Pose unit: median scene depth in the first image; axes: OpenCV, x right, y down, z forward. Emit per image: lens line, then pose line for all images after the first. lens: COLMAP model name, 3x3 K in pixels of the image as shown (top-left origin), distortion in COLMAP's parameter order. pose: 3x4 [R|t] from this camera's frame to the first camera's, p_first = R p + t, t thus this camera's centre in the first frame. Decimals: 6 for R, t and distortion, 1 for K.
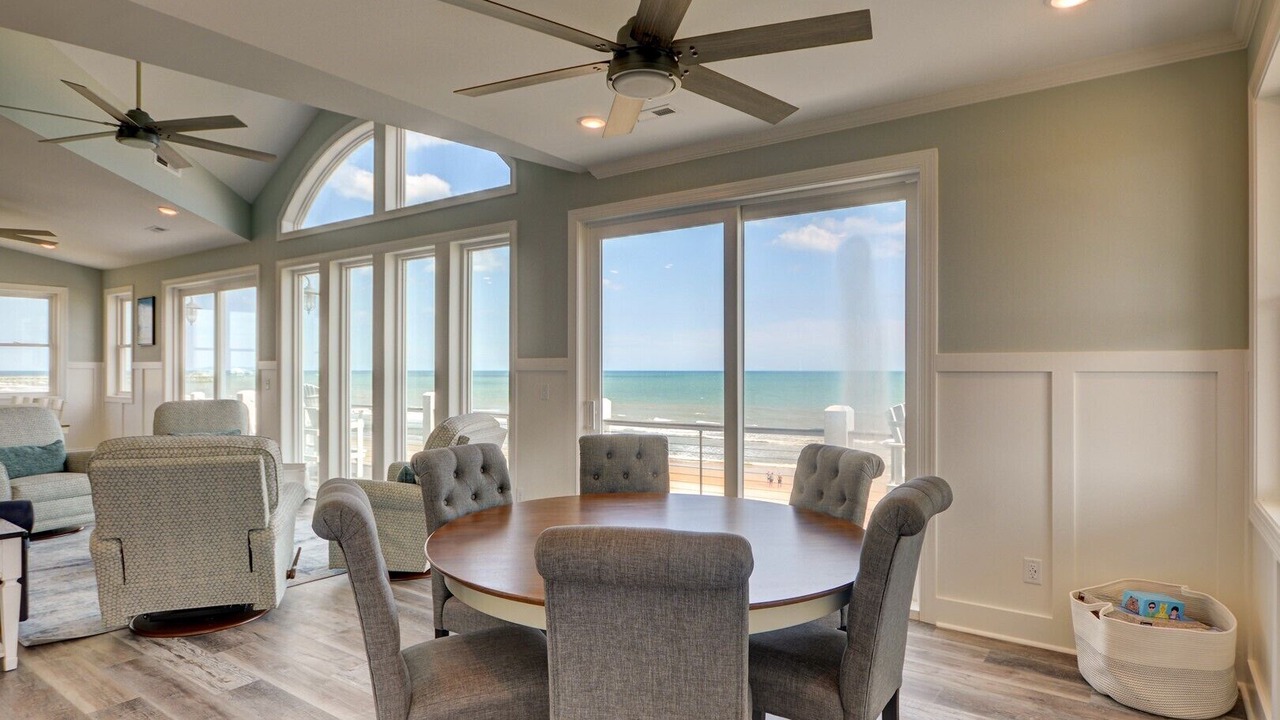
lens RADIAL K [[697.6, 0, 647.9], [0, 697.6, 365.1], [0, 0, 1]] dist [-0.005079, 0.001724]
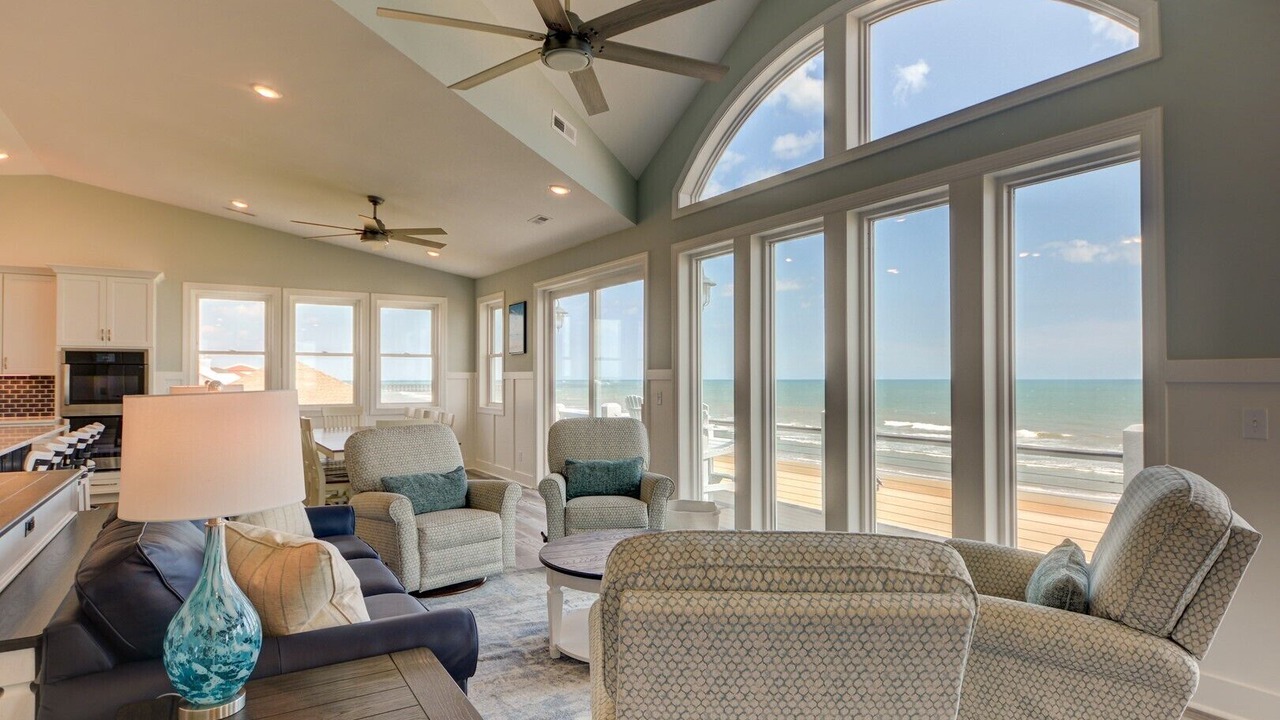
lens RADIAL K [[697.6, 0, 647.9], [0, 697.6, 365.1], [0, 0, 1]] dist [-0.005079, 0.001724]
pose [[0.925968, -0.008661, -0.377503, -0.244526], [0.003710, 0.999897, -0.013840, 0.000022], [0.377584, 0.011415, 0.925905, 0.237581]]
